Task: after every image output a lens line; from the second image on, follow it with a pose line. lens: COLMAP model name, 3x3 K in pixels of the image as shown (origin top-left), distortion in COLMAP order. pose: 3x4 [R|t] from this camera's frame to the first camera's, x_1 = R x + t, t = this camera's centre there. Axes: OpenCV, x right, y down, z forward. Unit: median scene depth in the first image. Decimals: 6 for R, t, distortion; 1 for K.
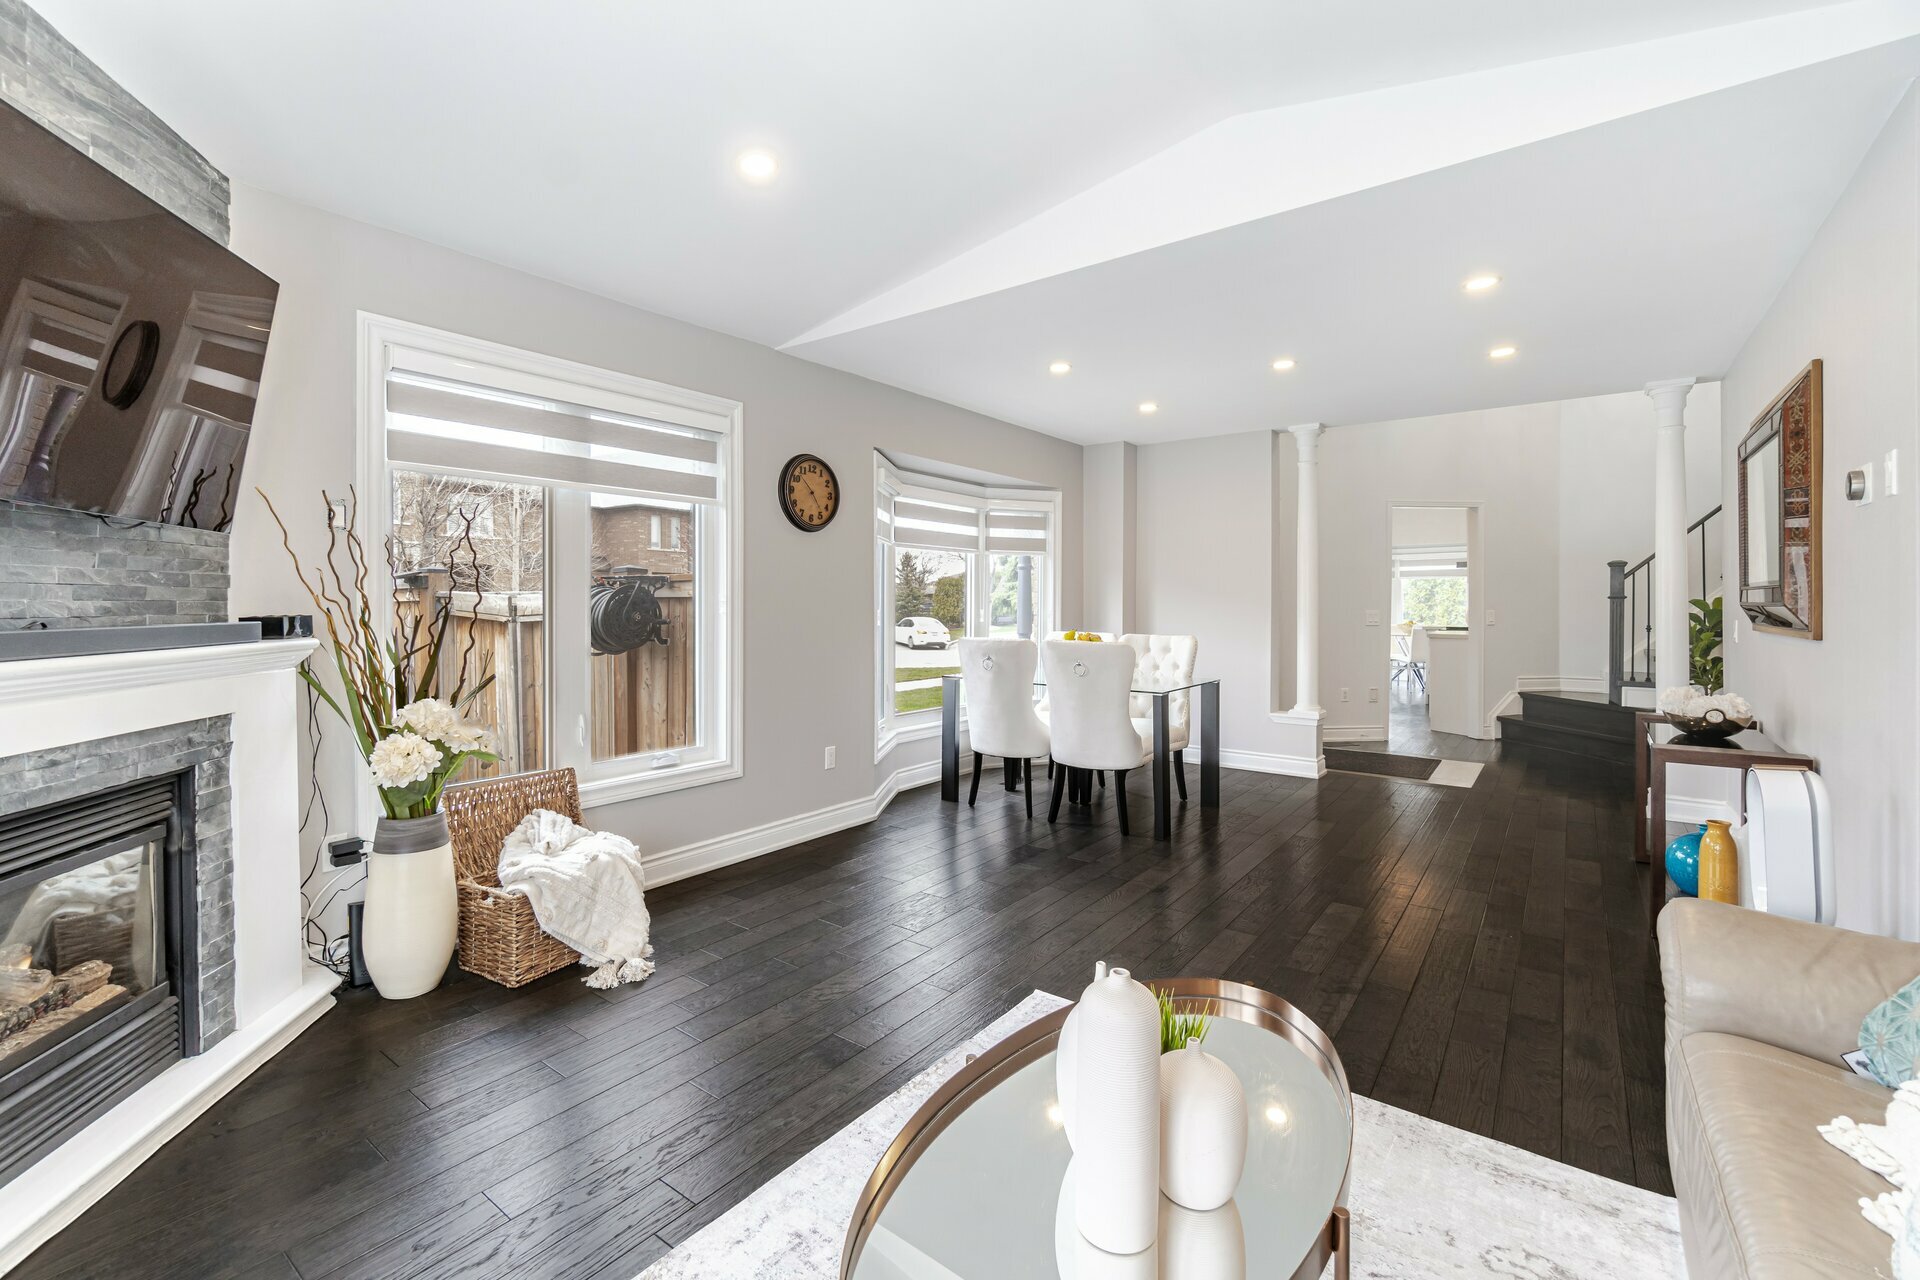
lens RADIAL K [[824.6, 0, 934.2], [0, 824.6, 616.4], [0, 0, 1]] dist [-0.004030, 0.000813]
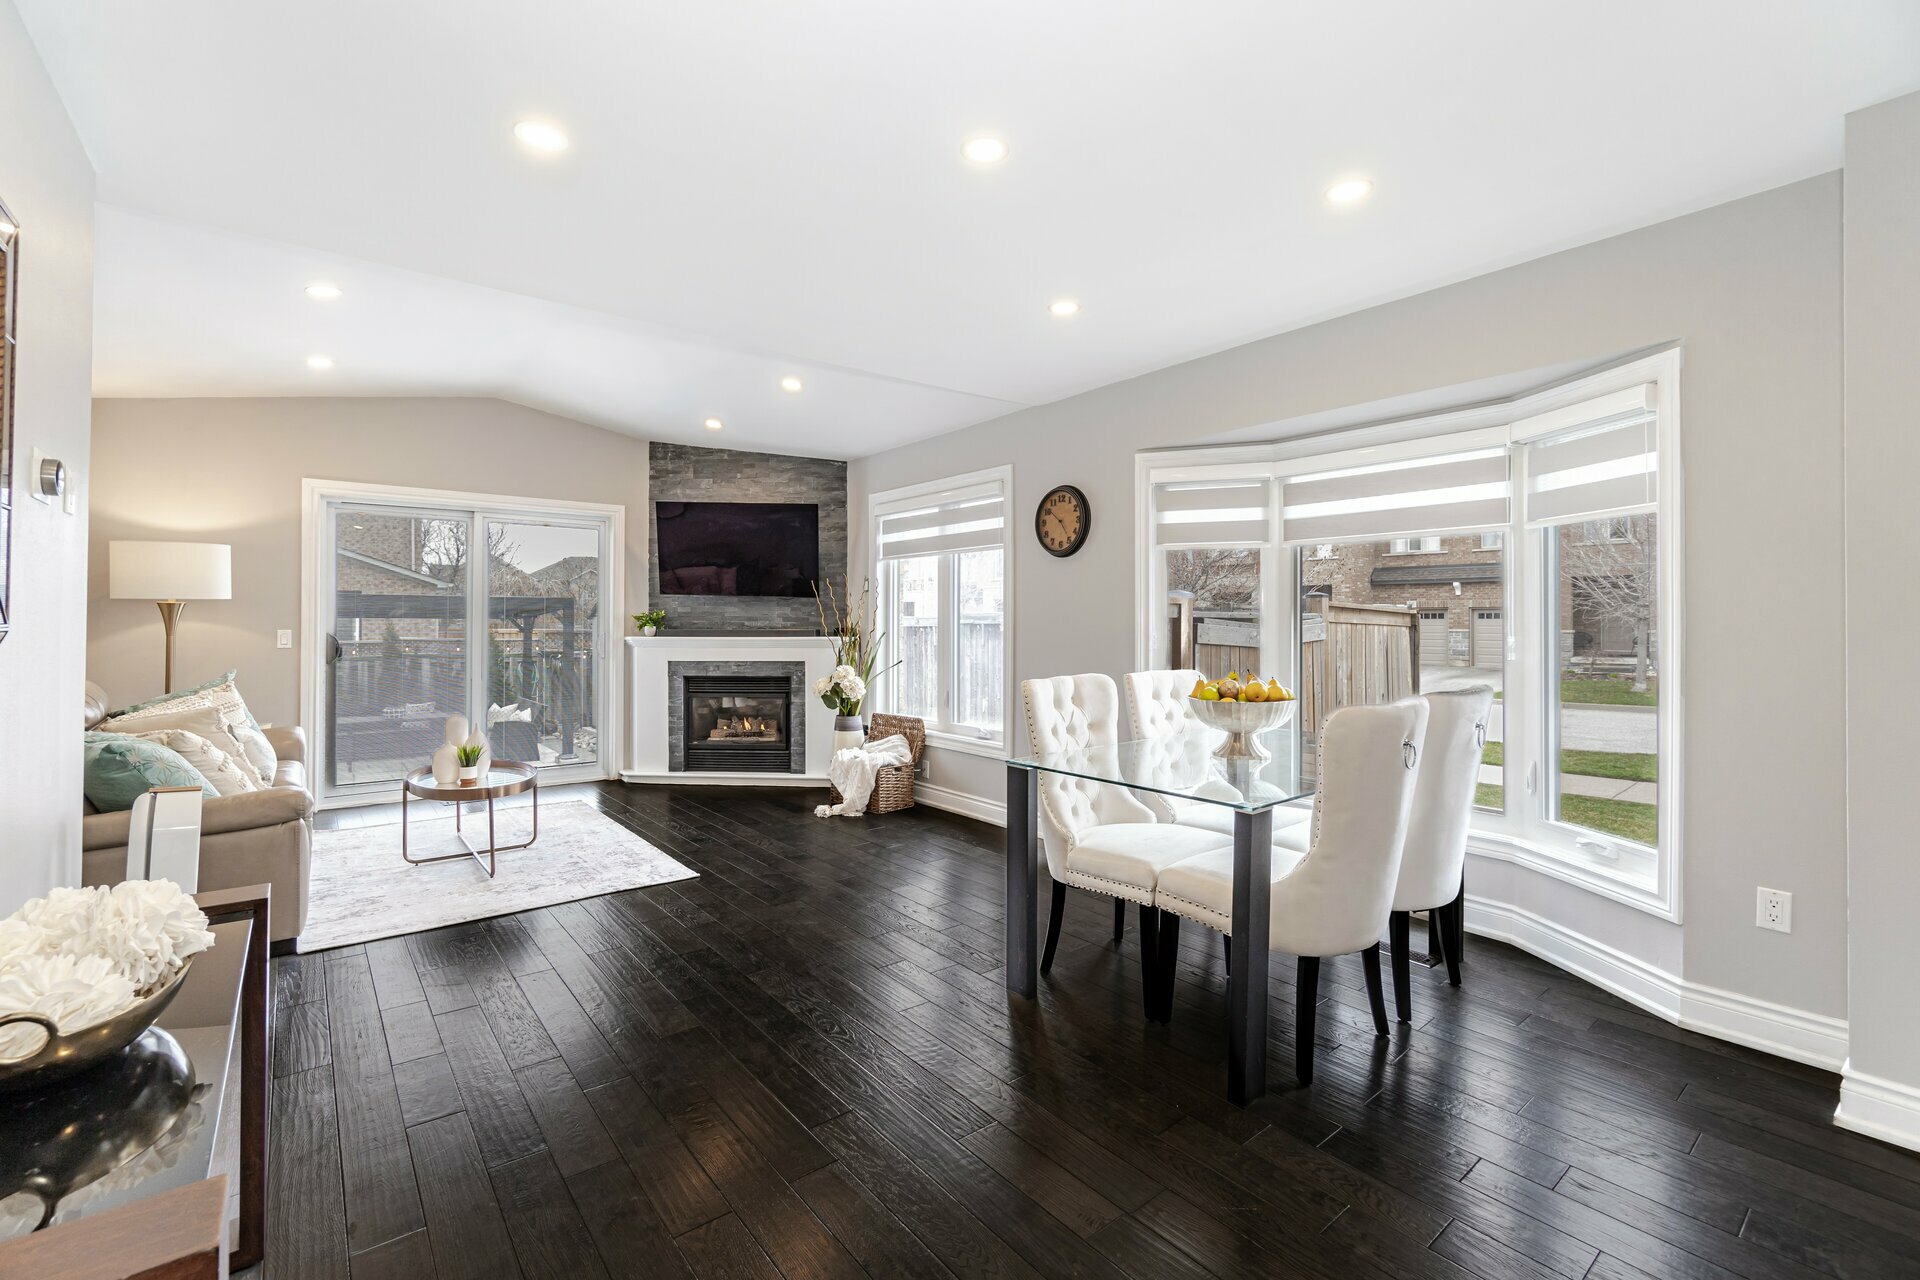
lens RADIAL K [[824.6, 0, 957.5], [0, 824.6, 613.3], [0, 0, 1]] dist [-0.004030, 0.000813]
pose [[-0.218906, -0.008831, -0.975706, 1.889321], [-0.013601, 0.999890, -0.005998, -0.039893], [0.975651, 0.011957, -0.219001, 2.223064]]
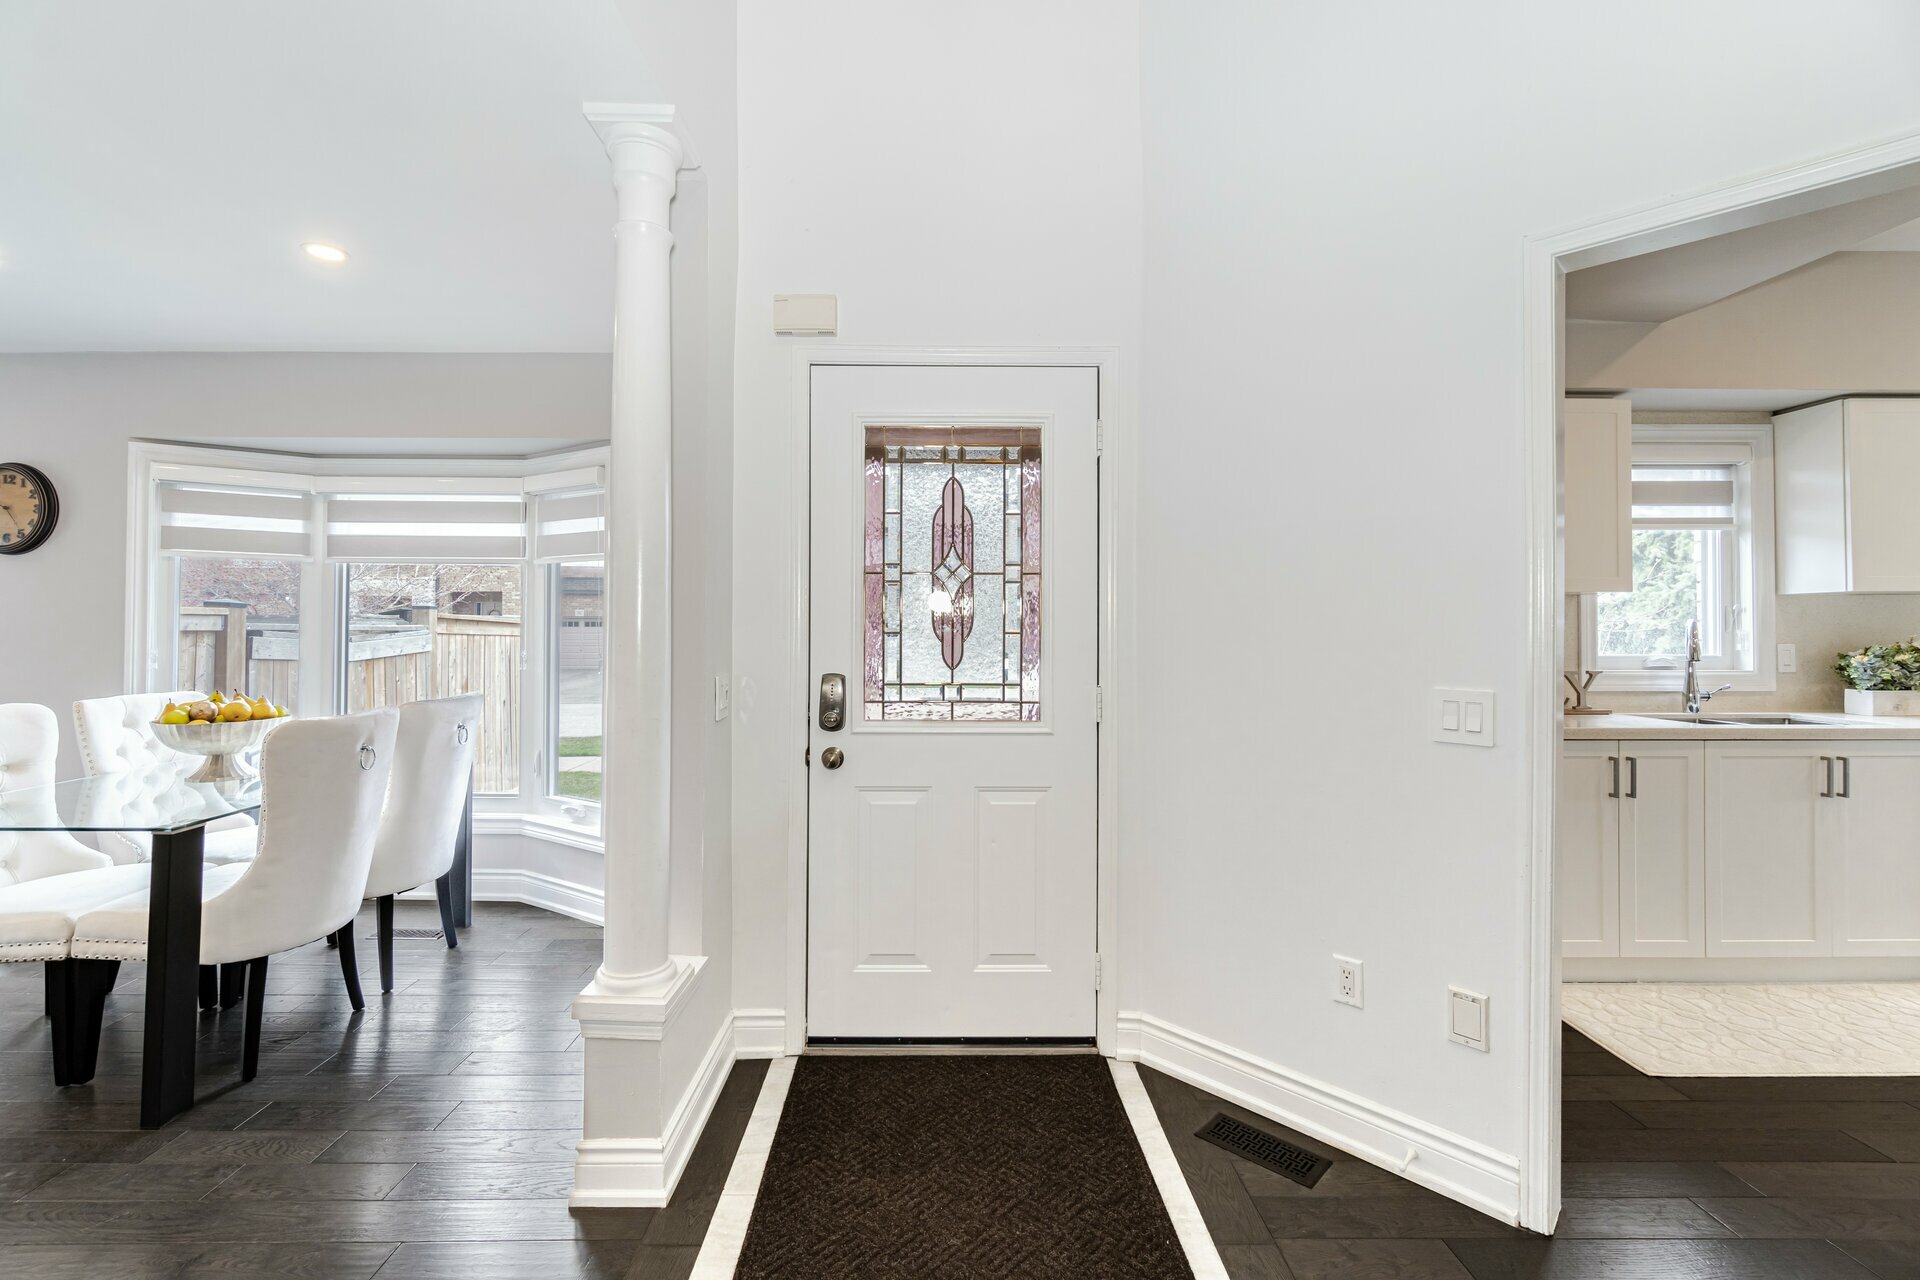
lens RADIAL K [[824.6, 0, 949.4], [0, 824.6, 615.1], [0, 0, 1]] dist [-0.004030, 0.000813]
pose [[0.626887, -0.009229, -0.779055, 2.241587], [-0.015848, 0.999572, -0.024593, -0.069008], [0.778949, 0.027764, 0.626473, 2.468329]]
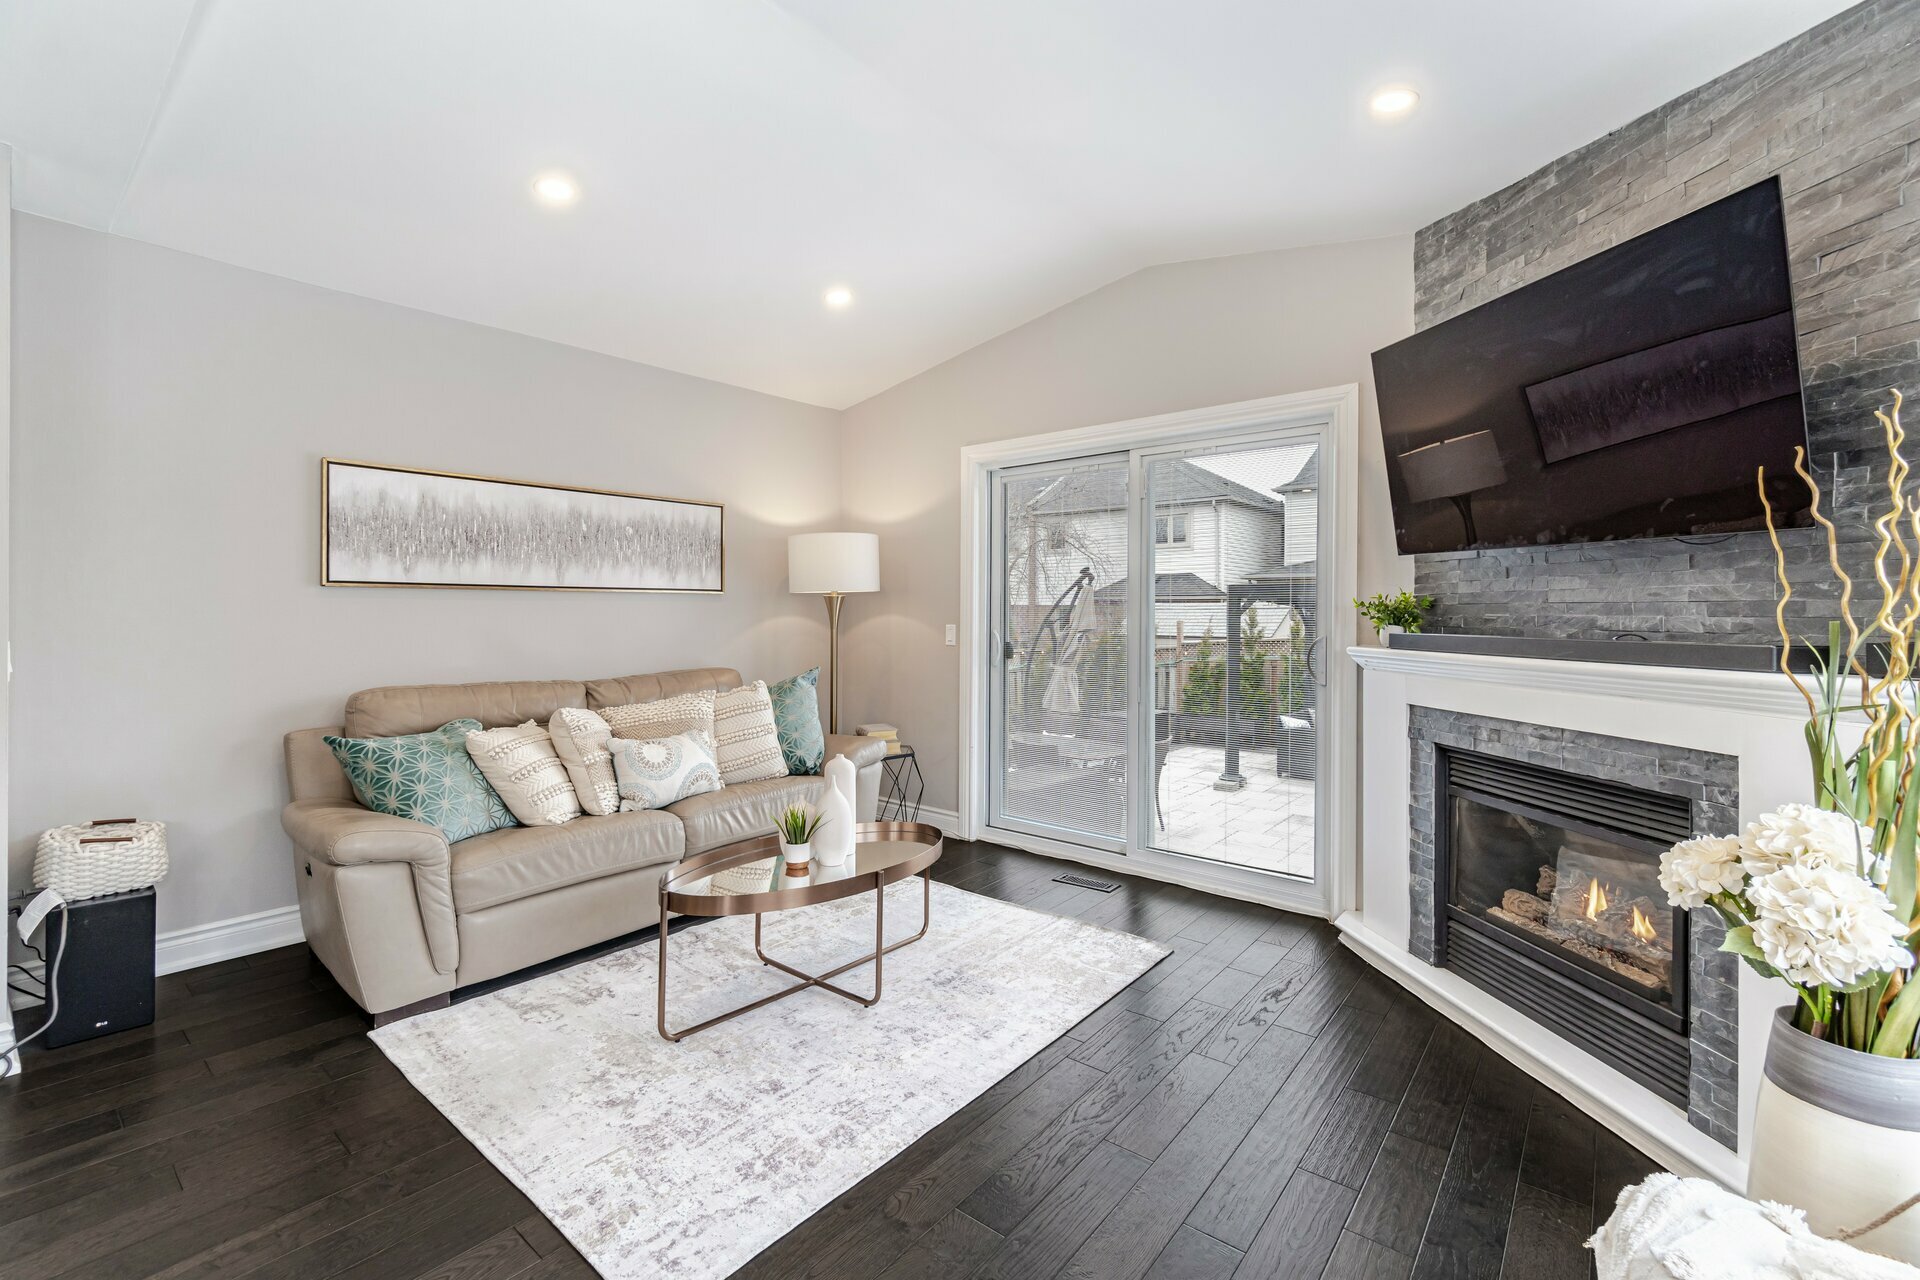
lens RADIAL K [[824.6, 0, 980.8], [0, 824.6, 621.0], [0, 0, 1]] dist [-0.004030, 0.000813]
pose [[-0.999855, -0.001104, 0.016976, -0.131191], [-0.000752, 0.999784, 0.020771, -0.032135], [-0.016996, 0.020756, -0.999640, 1.888677]]
